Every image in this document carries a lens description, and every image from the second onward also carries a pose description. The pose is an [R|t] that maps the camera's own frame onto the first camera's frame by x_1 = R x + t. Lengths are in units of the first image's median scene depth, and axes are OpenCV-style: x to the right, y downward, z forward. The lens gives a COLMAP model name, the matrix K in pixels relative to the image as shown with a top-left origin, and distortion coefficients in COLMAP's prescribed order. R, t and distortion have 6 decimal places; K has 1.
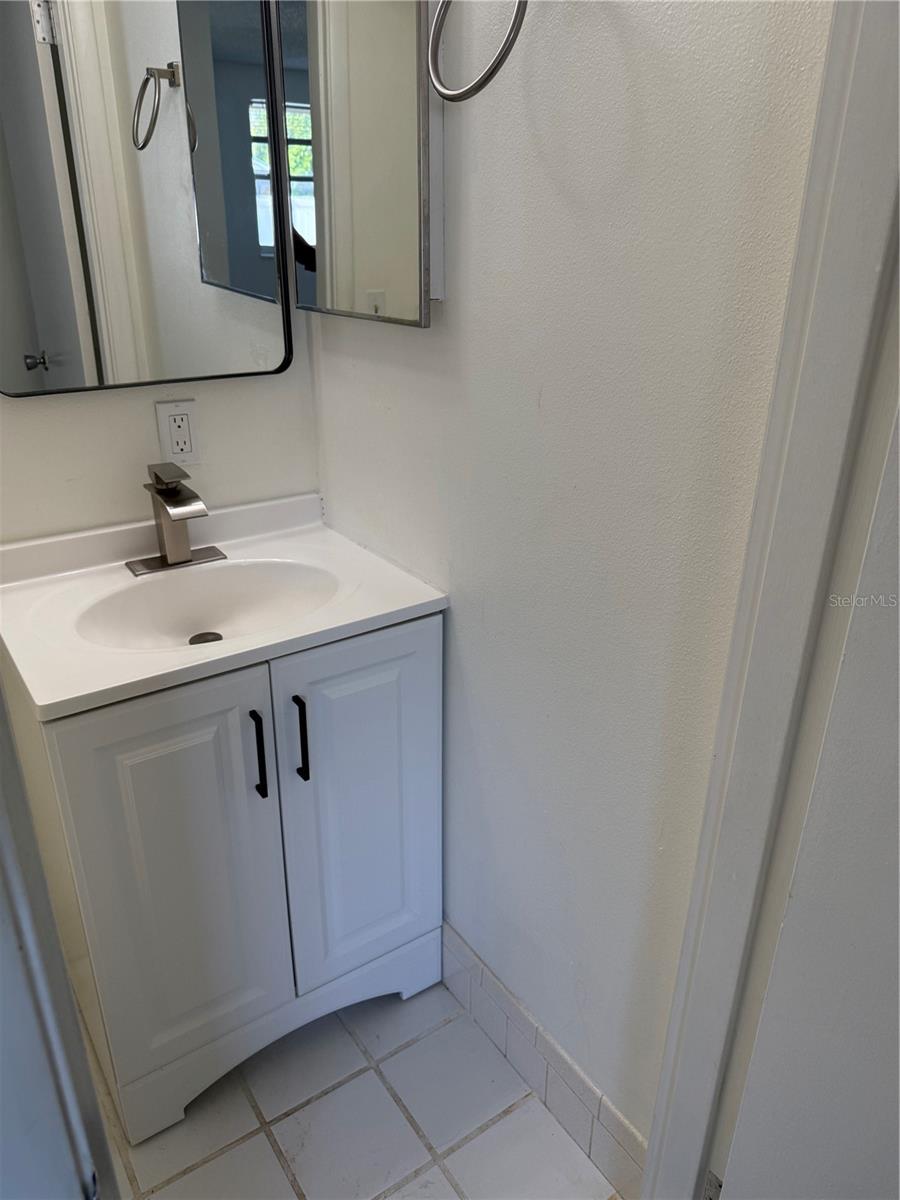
lens RADIAL K [[860.5, 0, 446.3], [0, 860.5, 604.2], [0, 0, 1]] dist [0.072270, -0.060783]
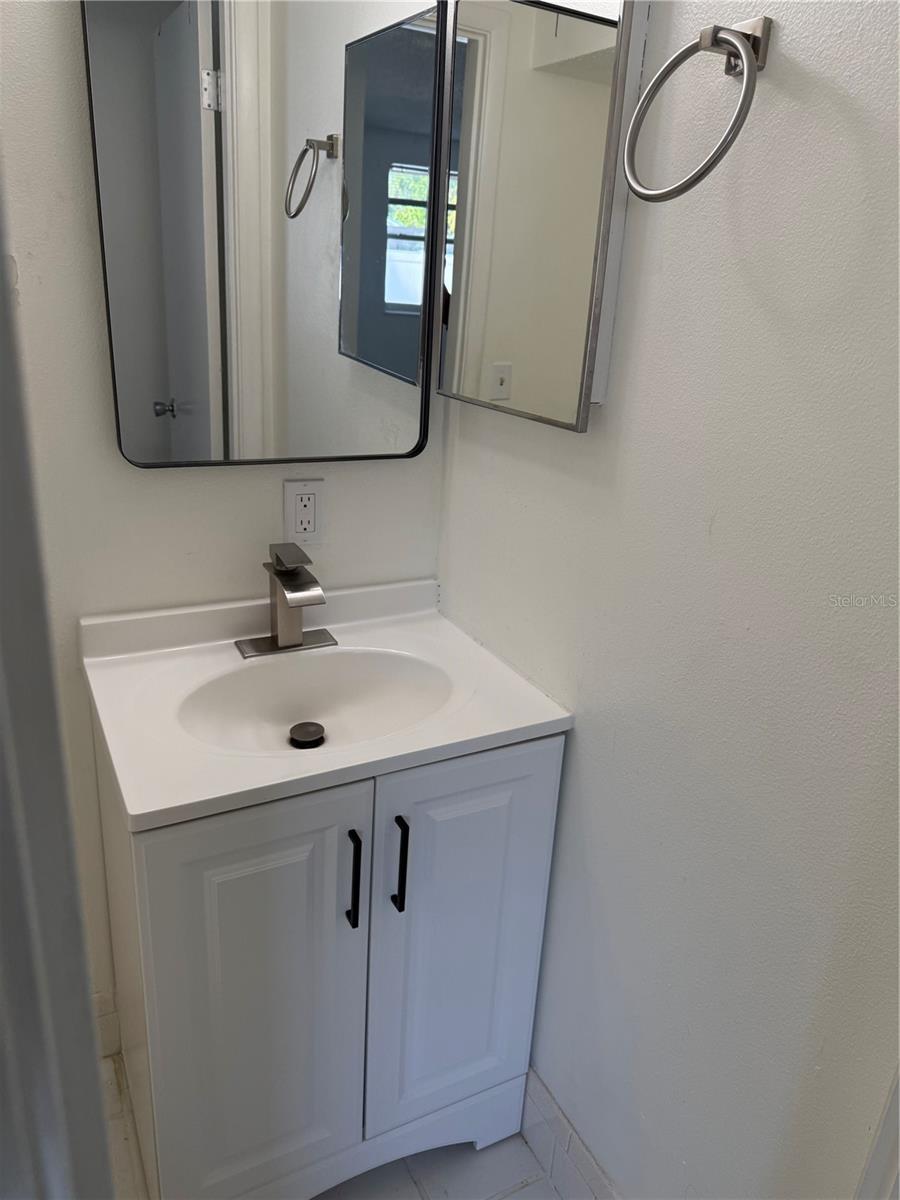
lens RADIAL K [[850.4, 0, 450.0], [0, 850.4, 600.0], [0, 0, 1]] dist [0.157457, -0.222465]
pose [[0.991485, 0.090928, -0.093220, -0.049308], [-0.096312, 0.993832, -0.054971, -0.063183], [0.087646, 0.063481, 0.994127, 0.074653]]
